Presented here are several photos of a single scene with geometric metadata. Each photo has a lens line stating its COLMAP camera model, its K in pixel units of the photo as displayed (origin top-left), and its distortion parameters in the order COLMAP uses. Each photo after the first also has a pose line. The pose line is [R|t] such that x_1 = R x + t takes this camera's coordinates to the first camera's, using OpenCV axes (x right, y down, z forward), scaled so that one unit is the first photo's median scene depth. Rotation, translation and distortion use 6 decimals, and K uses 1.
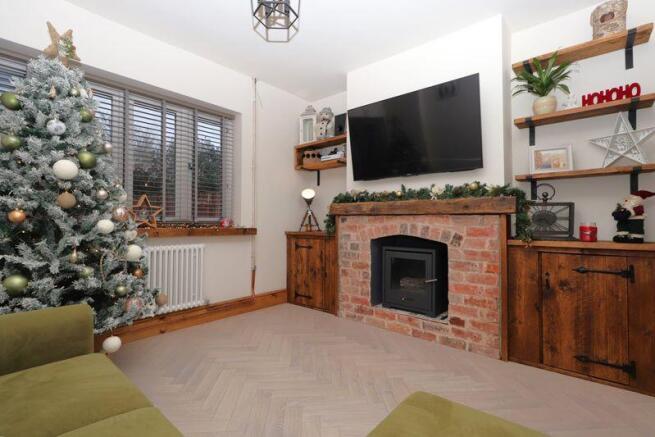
lens RADIAL K [[314.1, 0, 329.3], [0, 314.1, 218.6], [0, 0, 1]] dist [0.002372, 0.000263]
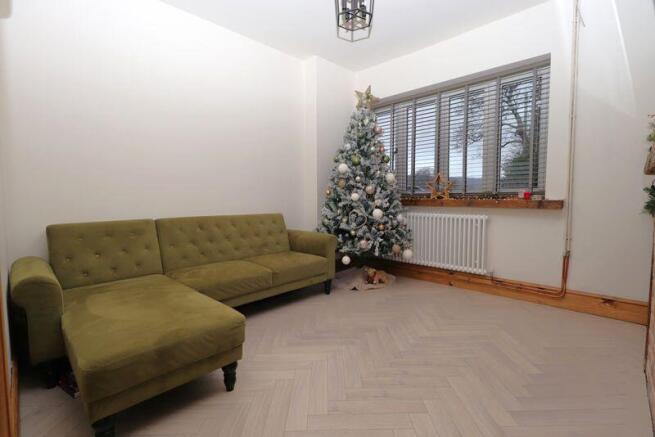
lens RADIAL K [[301.9, 0, 330.8], [0, 301.9, 217.2], [0, 0, 1]] dist [0.002096, 0.000226]
pose [[-0.059946, 0.061999, -0.996274, 0.626385], [0.017181, 0.997985, 0.061072, 0.019860], [0.998054, -0.013456, -0.060891, 0.589853]]
